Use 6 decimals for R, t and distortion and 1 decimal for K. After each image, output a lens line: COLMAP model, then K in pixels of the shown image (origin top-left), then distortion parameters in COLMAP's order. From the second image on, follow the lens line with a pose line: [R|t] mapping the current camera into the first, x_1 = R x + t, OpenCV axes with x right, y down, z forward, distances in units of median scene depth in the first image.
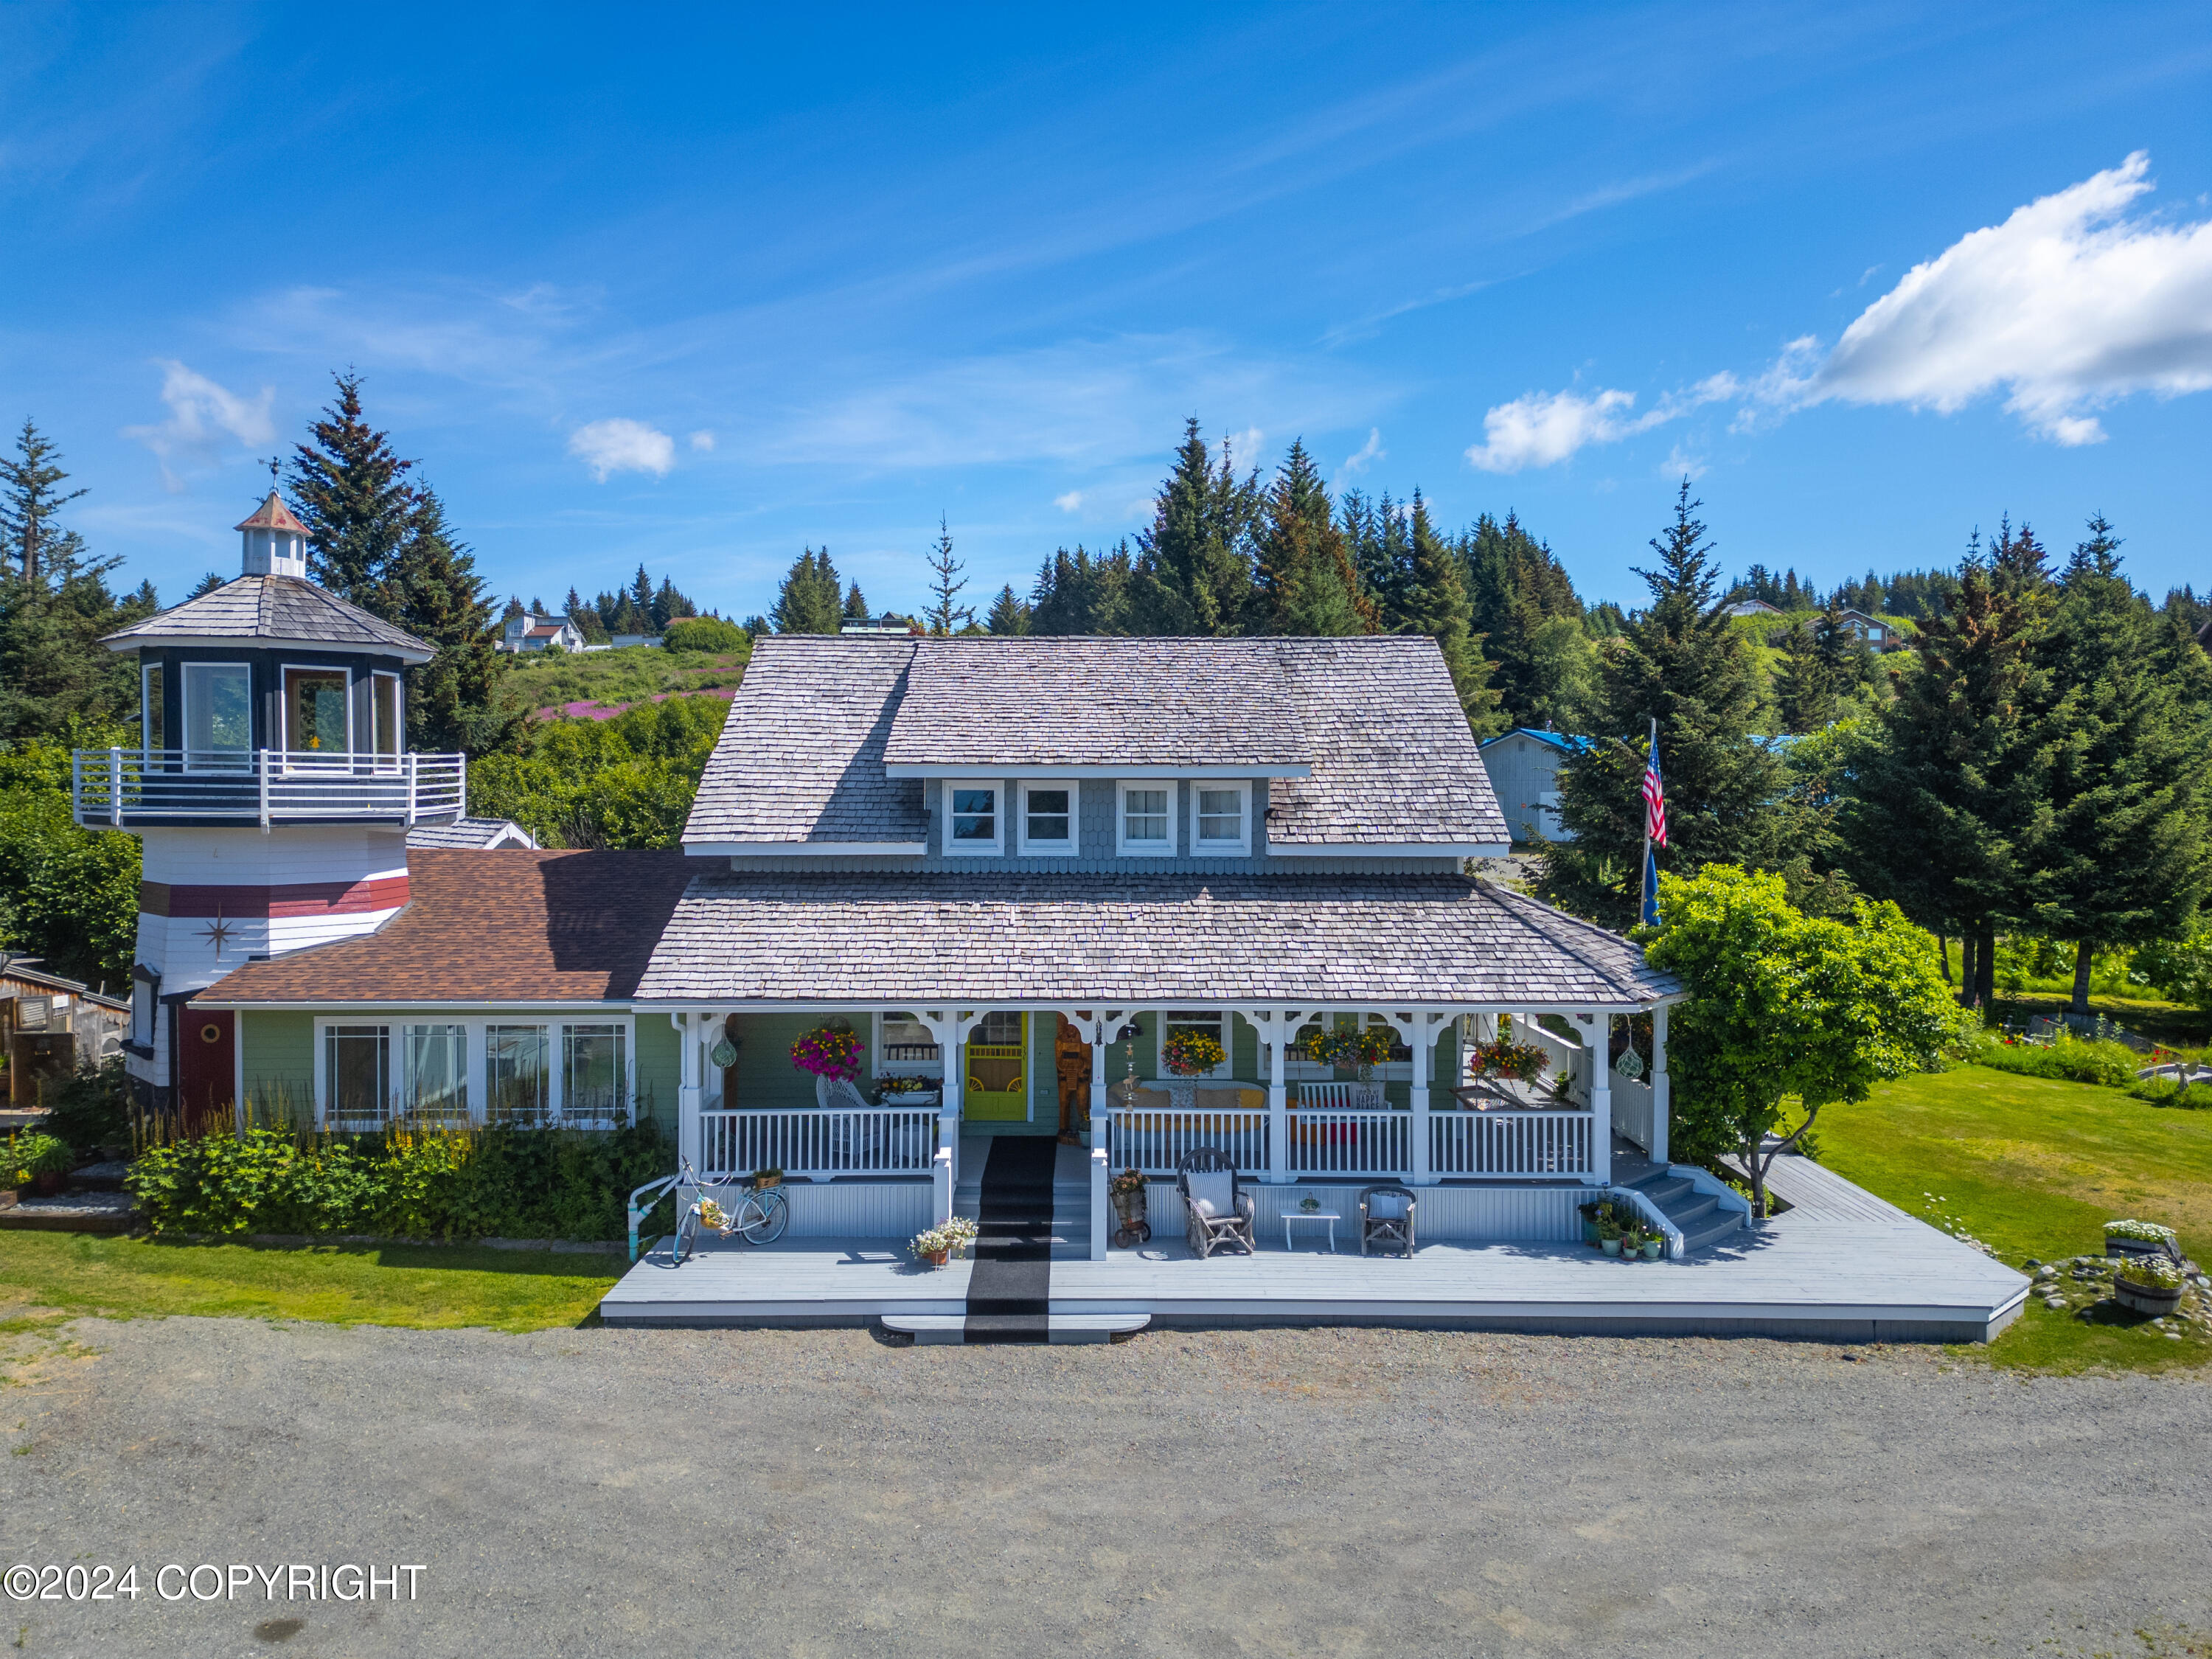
lens RADIAL K [[1634.1, 0, 1106.0], [0, 1634.1, 829.5], [0, 0, 1]] dist [0.001089, -0.003624]
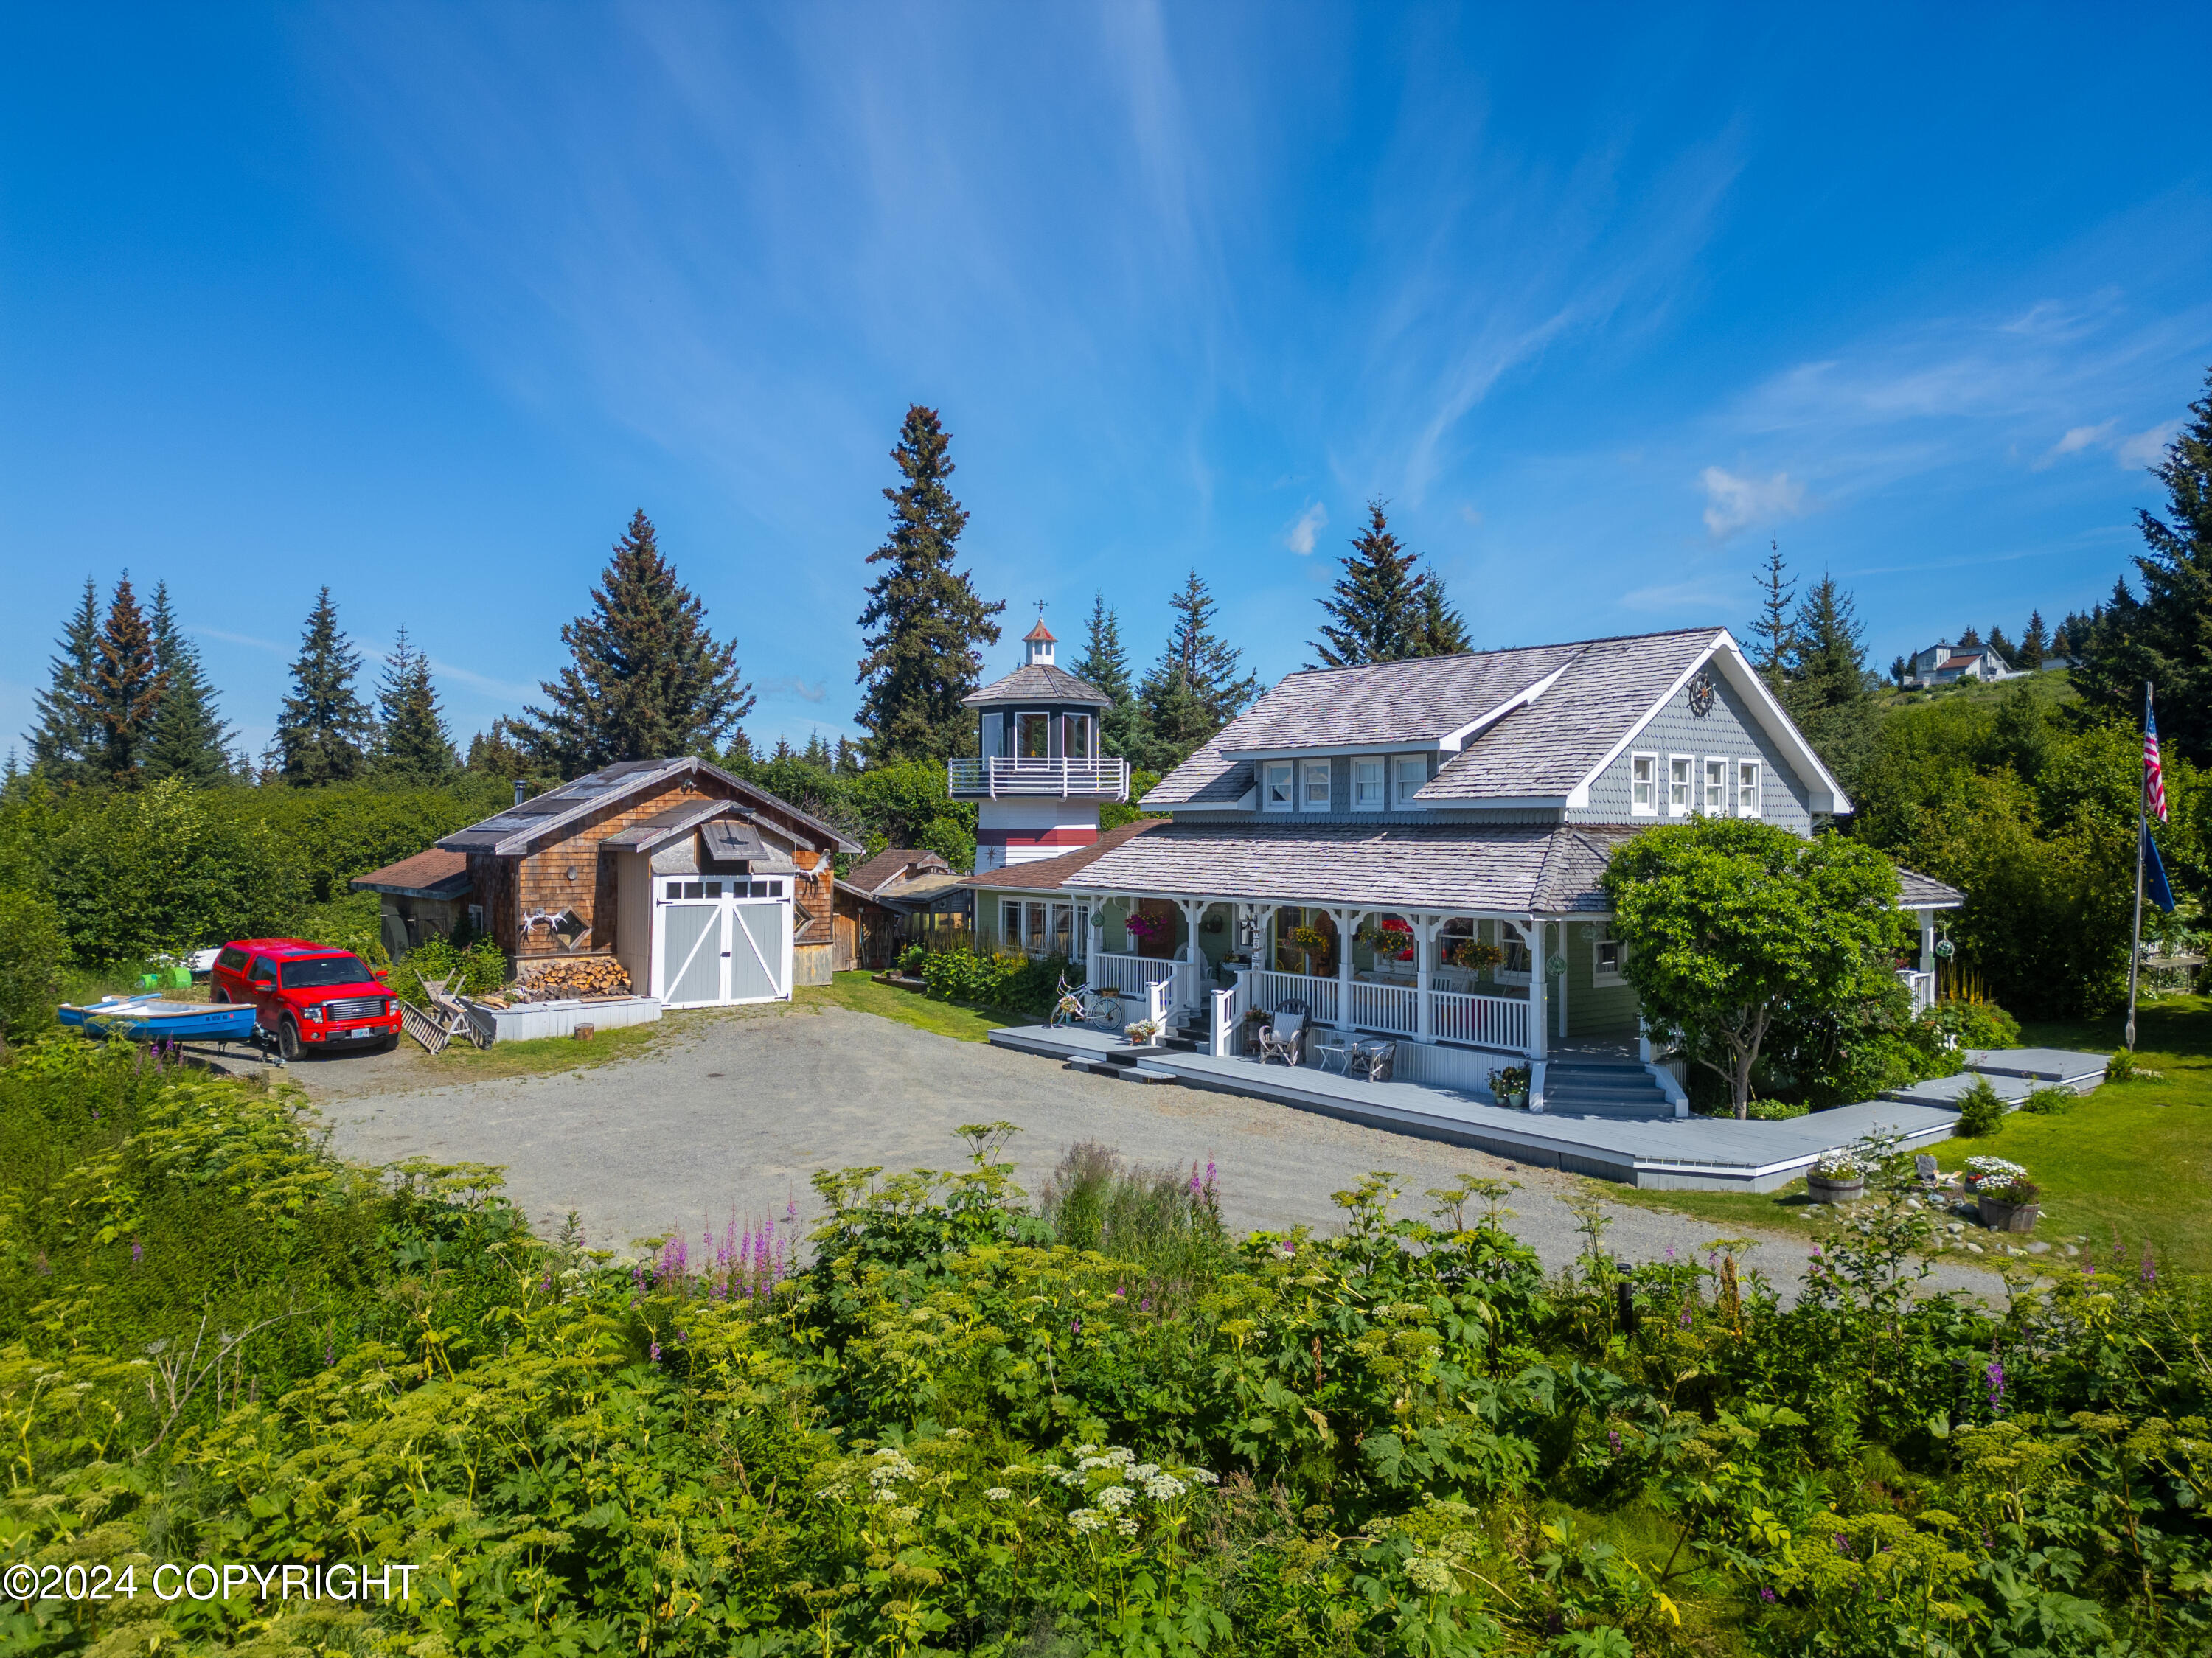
lens RADIAL K [[1633.9, 0, 1106.0], [0, 1633.9, 829.0], [0, 0, 1]] dist [0.001089, -0.003624]
pose [[0.579904, -0.003489, -0.814678, 1.052101], [-0.020614, 0.999608, -0.018954, 0.064495], [0.814424, 0.027785, 0.579604, -0.009732]]
